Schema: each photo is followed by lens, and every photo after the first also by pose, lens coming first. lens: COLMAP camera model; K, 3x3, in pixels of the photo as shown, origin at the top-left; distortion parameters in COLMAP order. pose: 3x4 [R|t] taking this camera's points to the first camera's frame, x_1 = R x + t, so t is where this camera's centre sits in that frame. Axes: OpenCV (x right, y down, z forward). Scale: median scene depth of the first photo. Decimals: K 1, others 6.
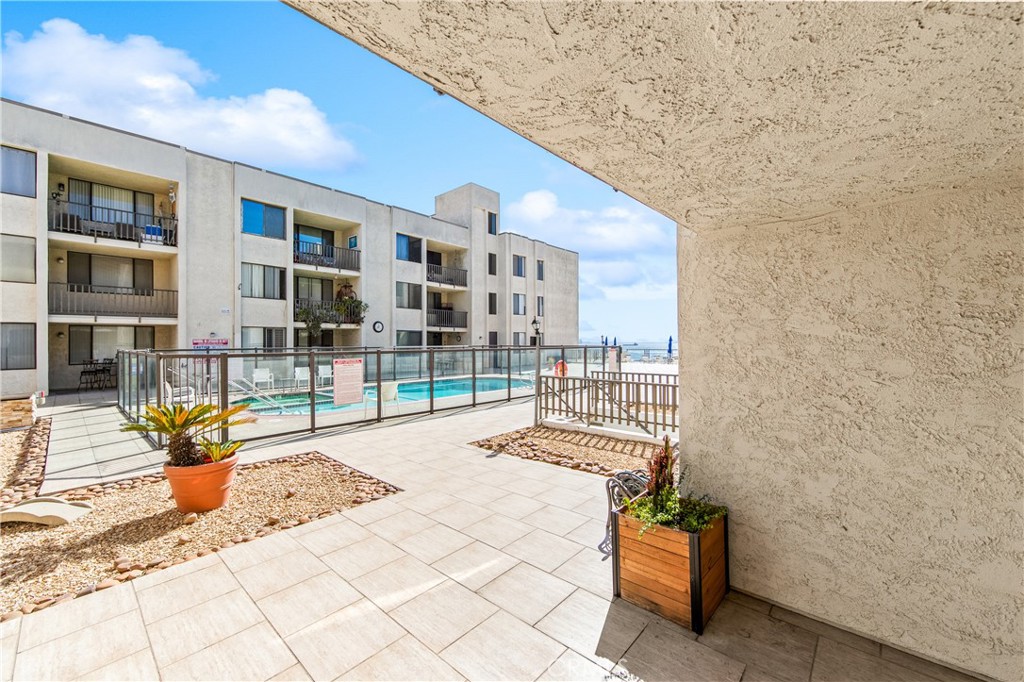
lens RADIAL K [[403.1, 0, 512.0], [0, 403.1, 341.0], [0, 0, 1]] dist [-0.000334, -0.000181]
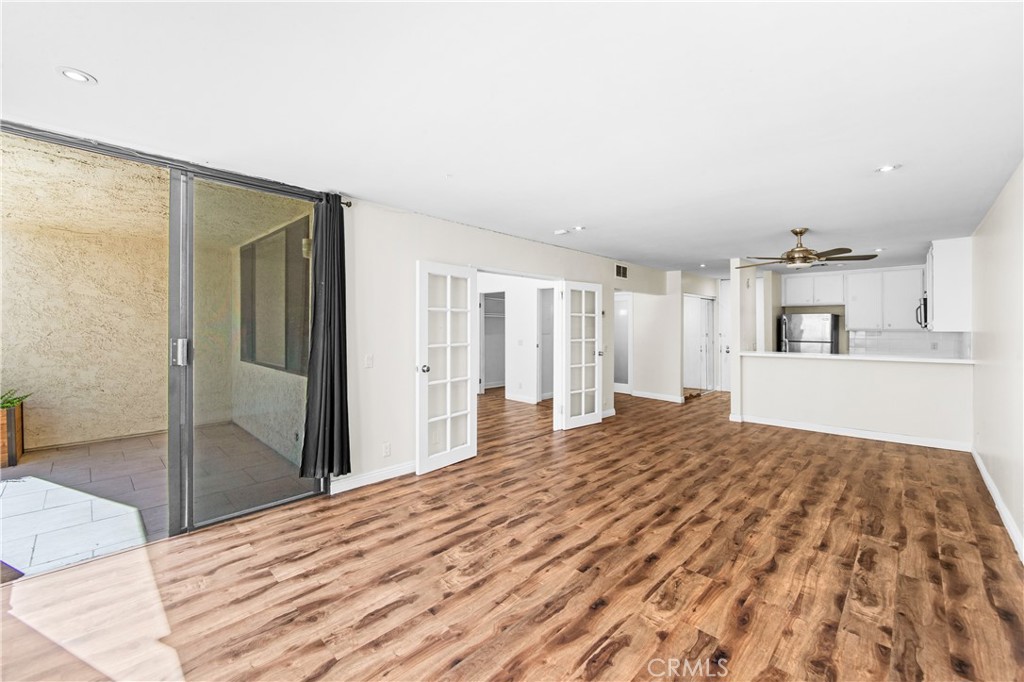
lens RADIAL K [[415.3, 0, 510.0], [0, 415.3, 326.7], [0, 0, 1]] dist [-0.000875, -0.000257]
pose [[0.041530, 0.005203, 0.999124, -1.096470], [-0.006165, 0.999969, -0.004951, 0.129677], [-0.999118, -0.005954, 0.041560, -1.057830]]
